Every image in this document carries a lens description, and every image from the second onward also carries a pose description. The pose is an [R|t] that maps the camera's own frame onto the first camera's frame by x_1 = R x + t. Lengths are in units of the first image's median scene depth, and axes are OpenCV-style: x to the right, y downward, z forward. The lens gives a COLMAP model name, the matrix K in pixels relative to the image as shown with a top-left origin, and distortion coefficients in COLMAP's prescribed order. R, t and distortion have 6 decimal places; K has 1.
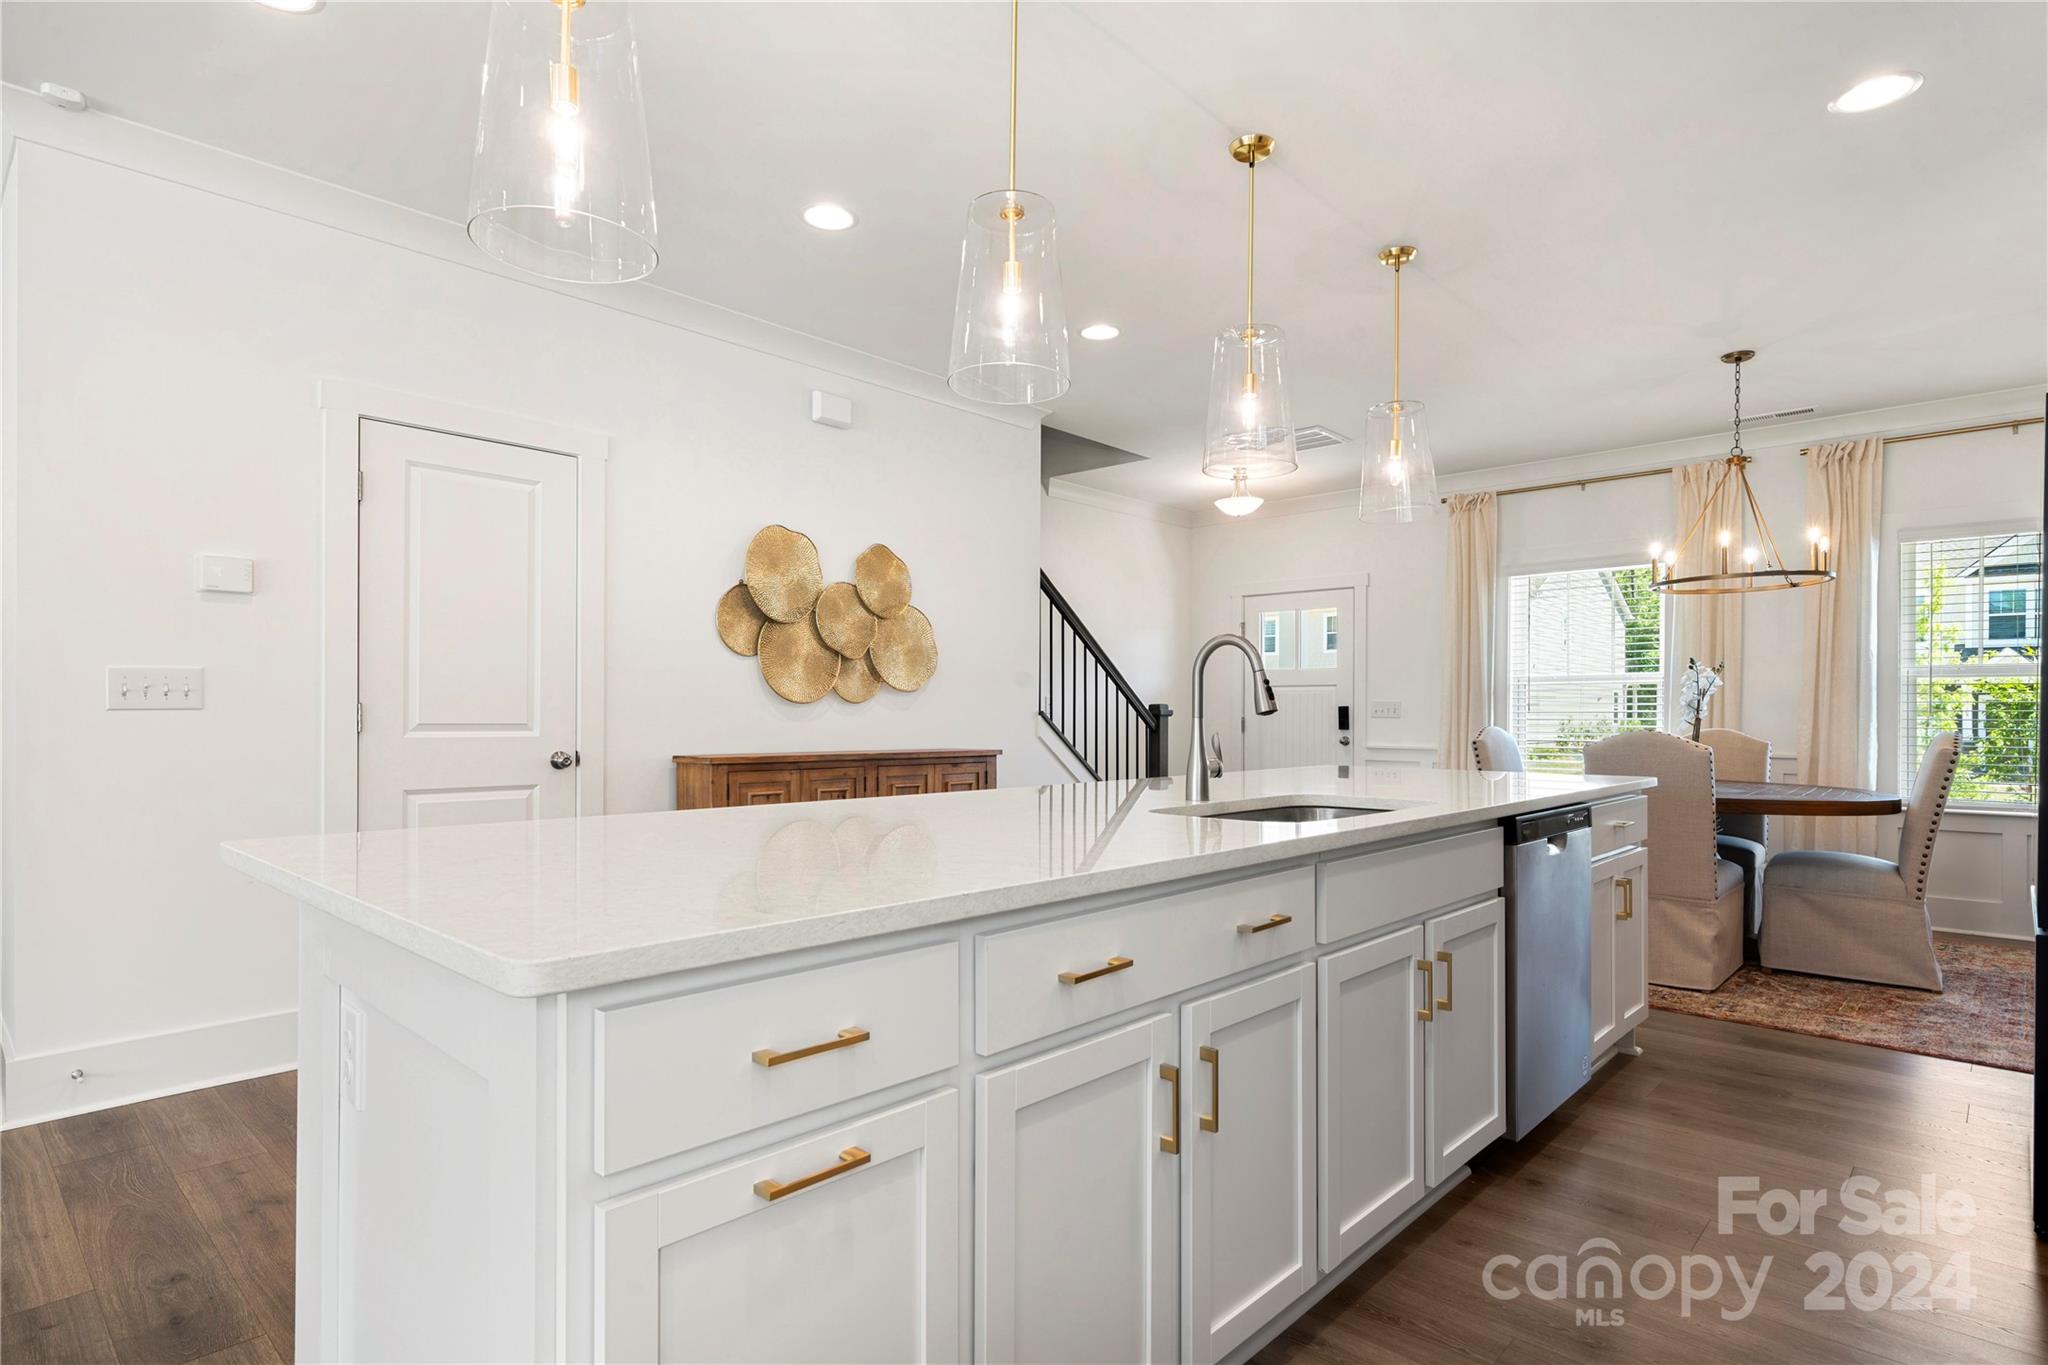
lens RADIAL K [[1048.7, 0, 1010.8], [0, 1048.7, 714.7], [0, 0, 1]] dist [0.000151, 0.000522]
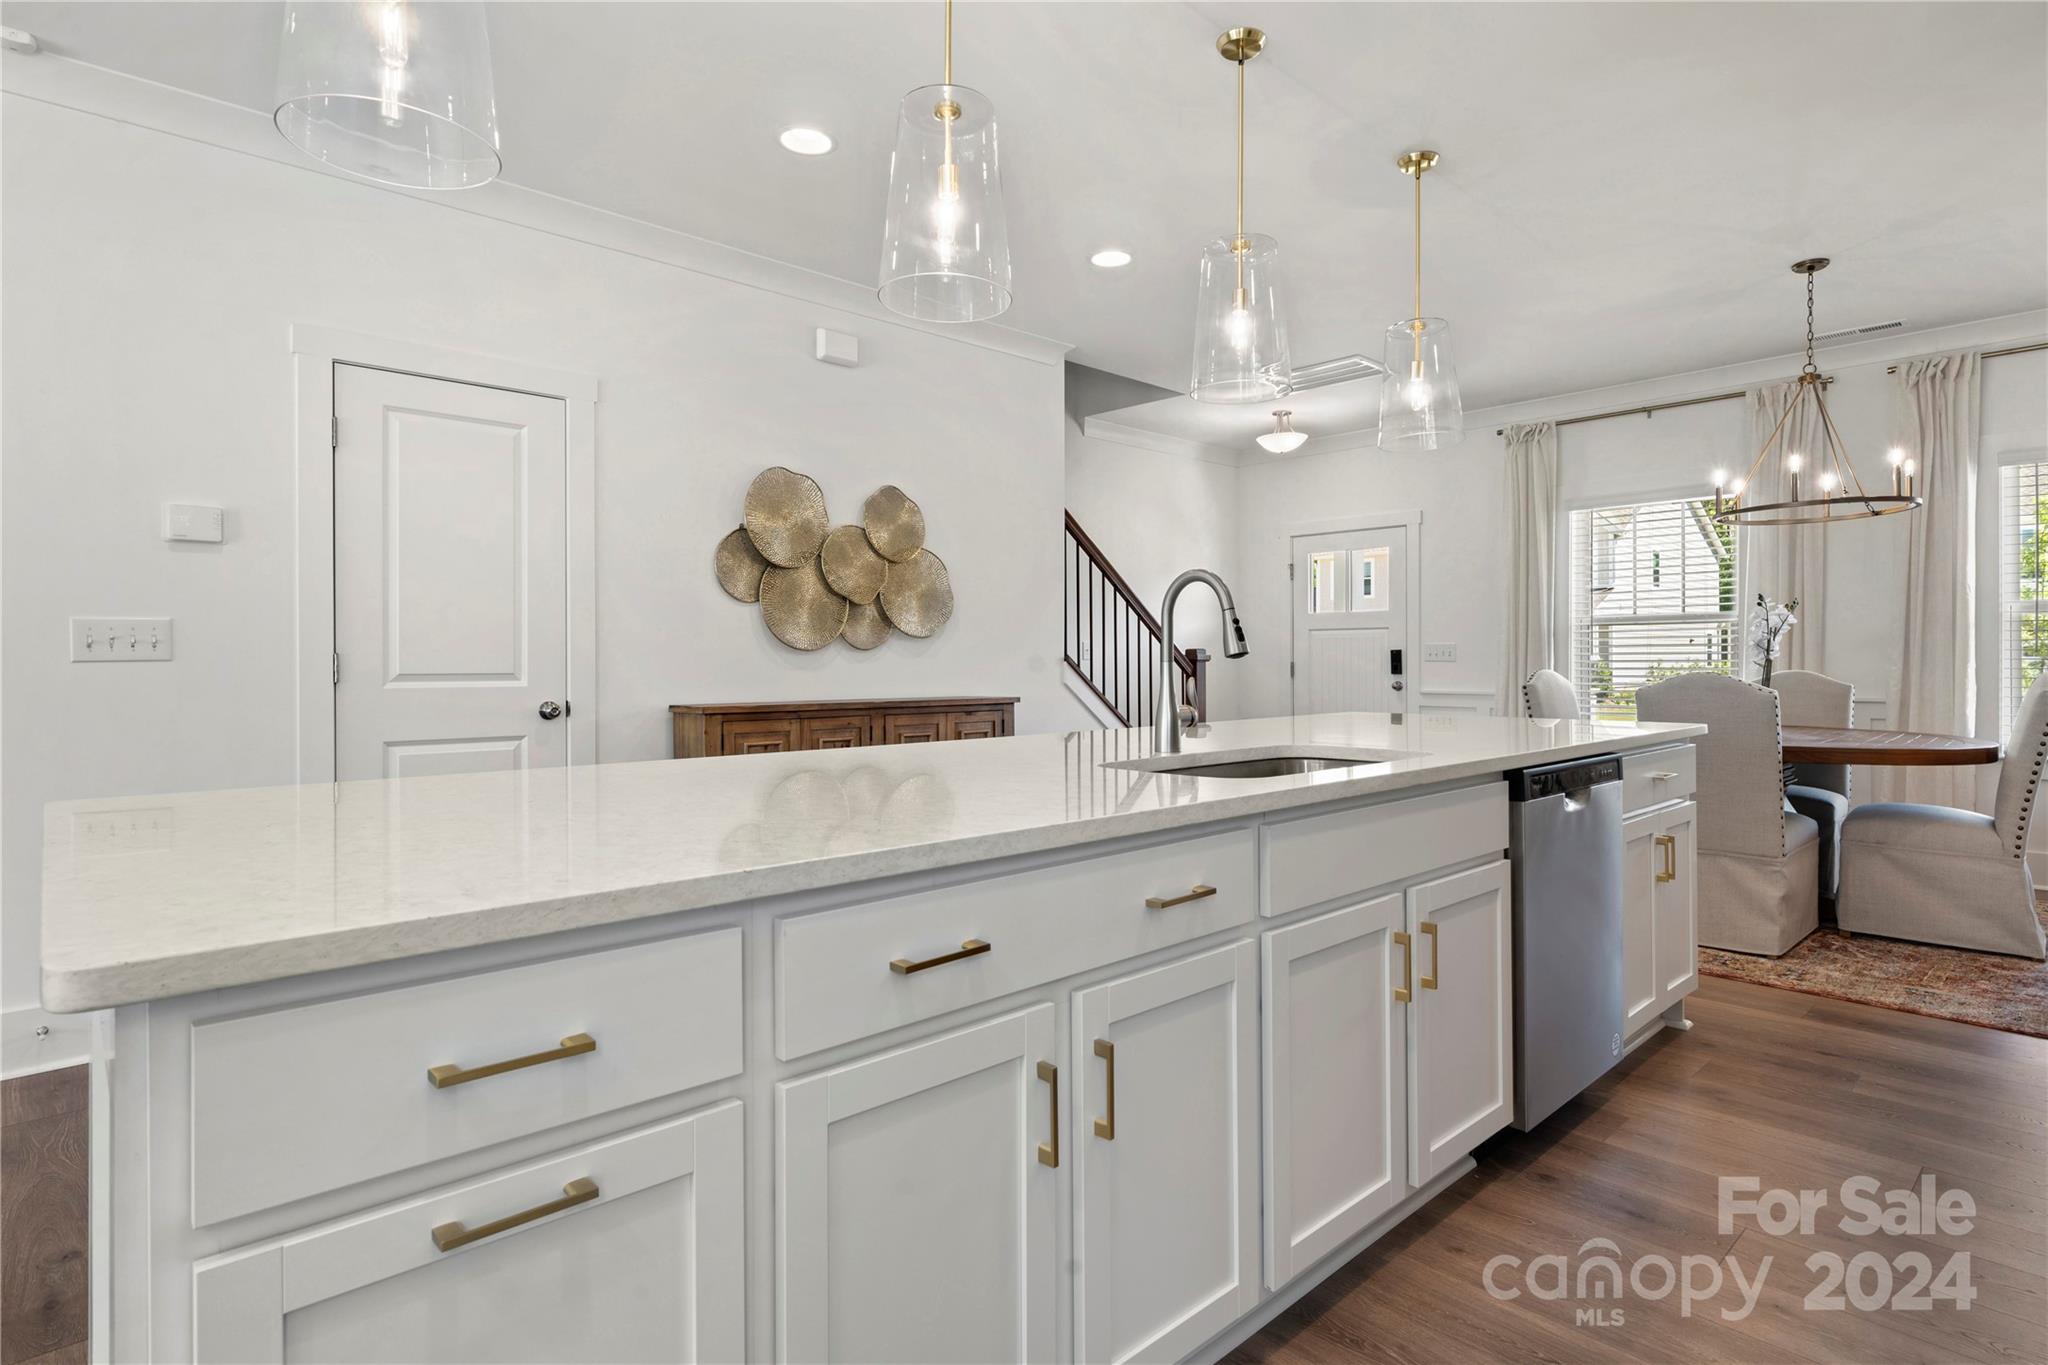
lens RADIAL K [[1045.0, 0, 1024.9], [0, 1045.0, 665.1], [0, 0, 1]] dist [0.000619, 0.000179]
pose [[0.998249, -0.006968, -0.058738, 0.065806], [0.007150, 0.999970, 0.002884, 0.001467], [0.058716, -0.003299, 0.998269, 0.050565]]
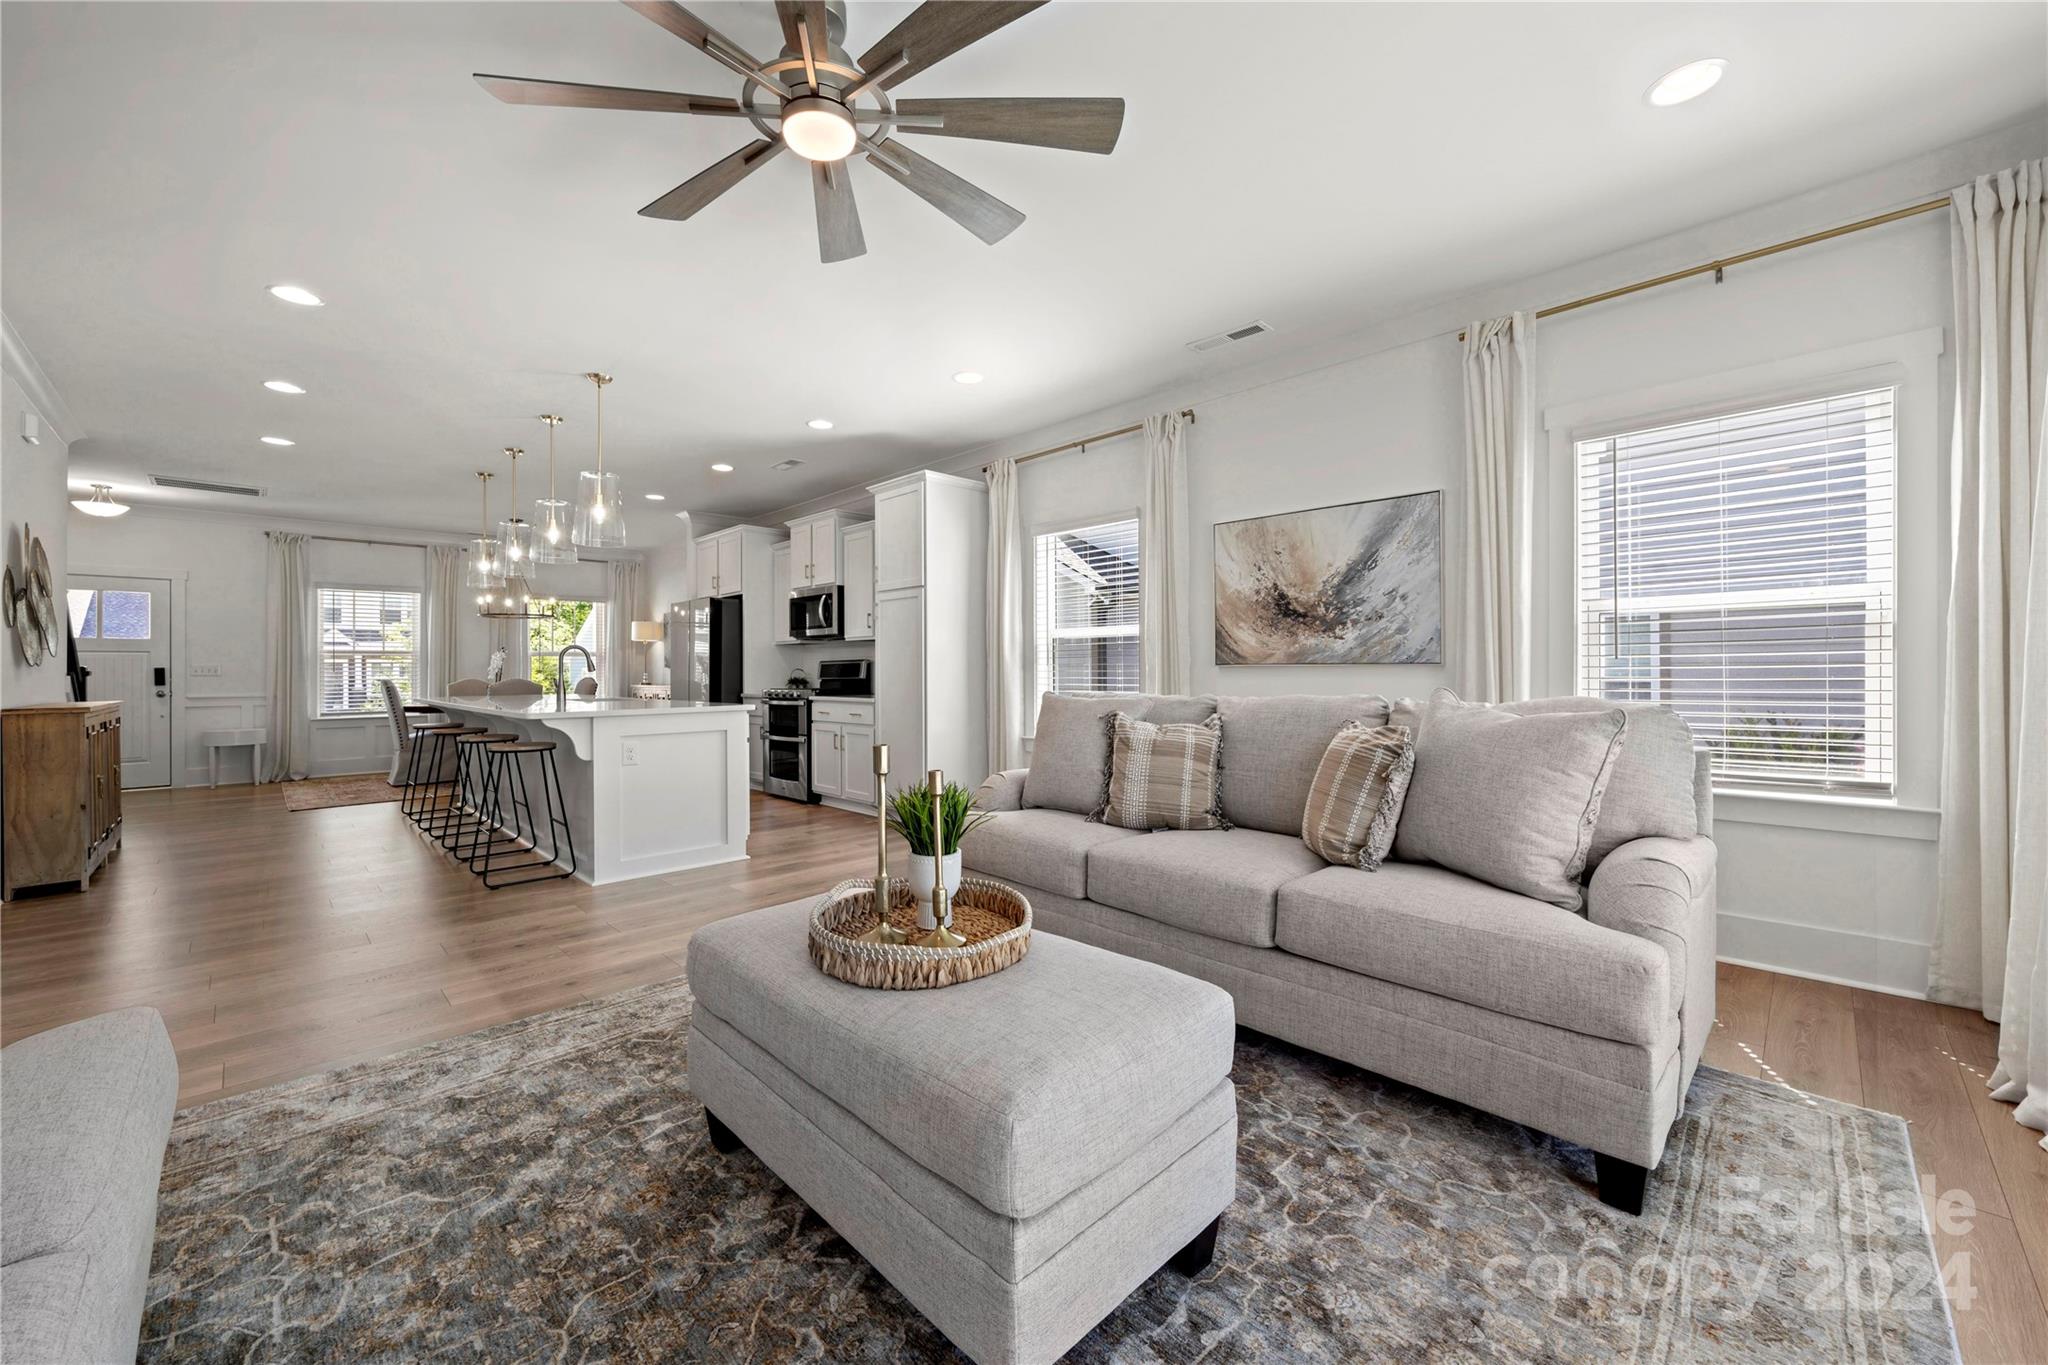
lens RADIAL K [[787.4, 0, 1015.2], [0, 787.4, 668.7], [0, 0, 1]] dist [-0.003530, 0.000247]
pose [[0.030959, -0.001120, 0.999520, -1.212026], [0.007295, 0.999973, 0.000895, -0.000095], [-0.999494, 0.007264, 0.030966, -0.212681]]
